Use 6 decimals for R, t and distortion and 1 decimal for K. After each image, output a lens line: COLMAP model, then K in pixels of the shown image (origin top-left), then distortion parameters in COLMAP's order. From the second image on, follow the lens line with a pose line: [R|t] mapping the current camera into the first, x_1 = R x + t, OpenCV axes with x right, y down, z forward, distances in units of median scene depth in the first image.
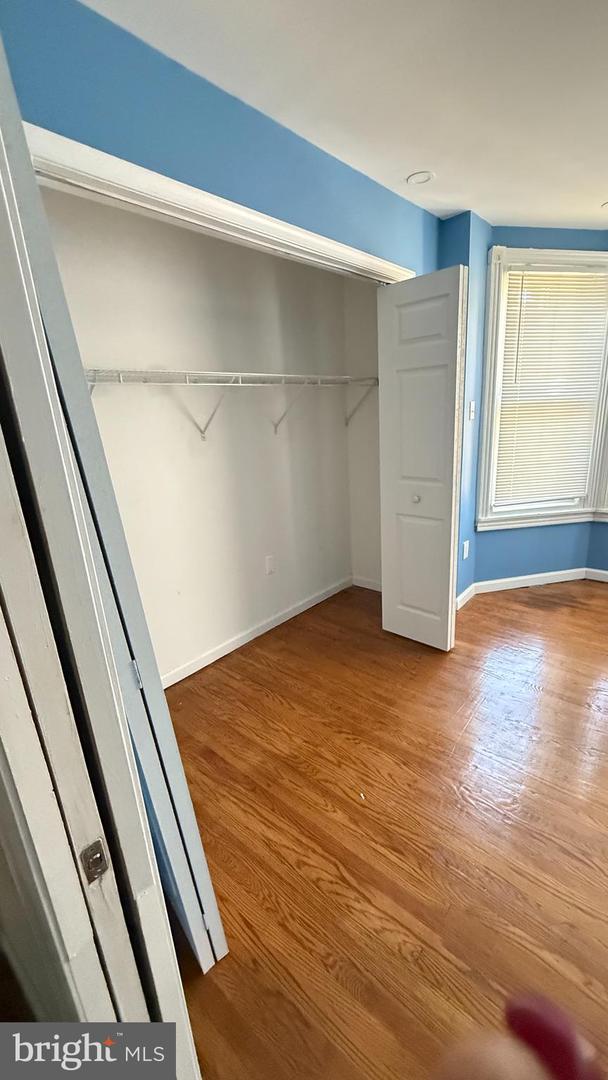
lens RADIAL K [[430.3, 0, 302.5], [0, 430.3, 539.1], [0, 0, 1]] dist [-0.001162, 0.000390]
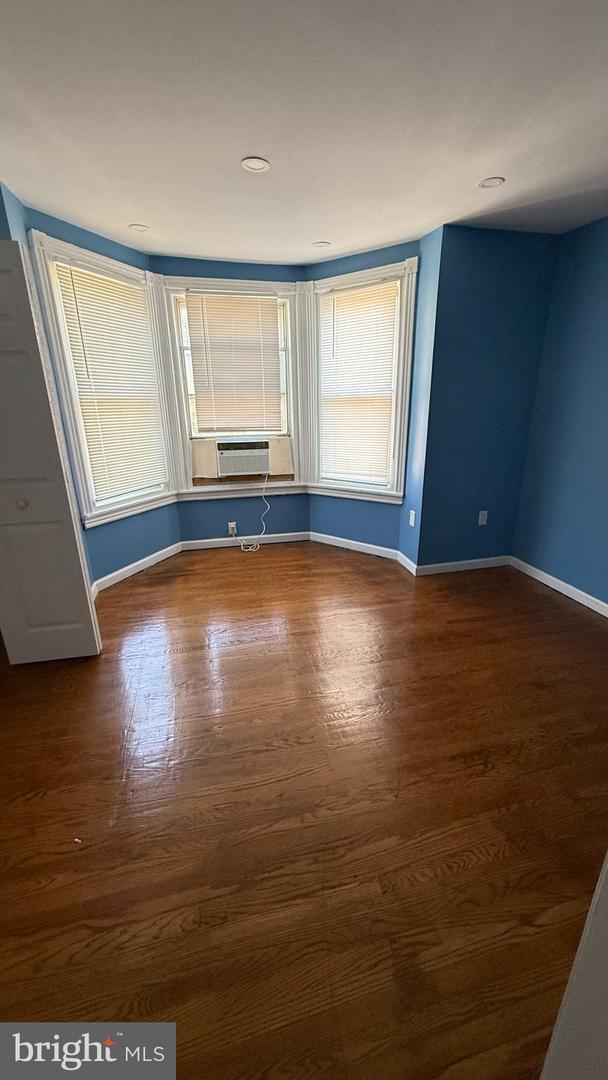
lens RADIAL K [[430.3, 0, 299.2], [0, 430.3, 541.4], [0, 0, 1]] dist [-0.001162, 0.000390]
pose [[0.581938, -0.217777, 0.783531, -0.096538], [0.207530, 0.971345, 0.115844, -0.003927], [-0.786308, 0.095192, 0.610458, 0.028624]]
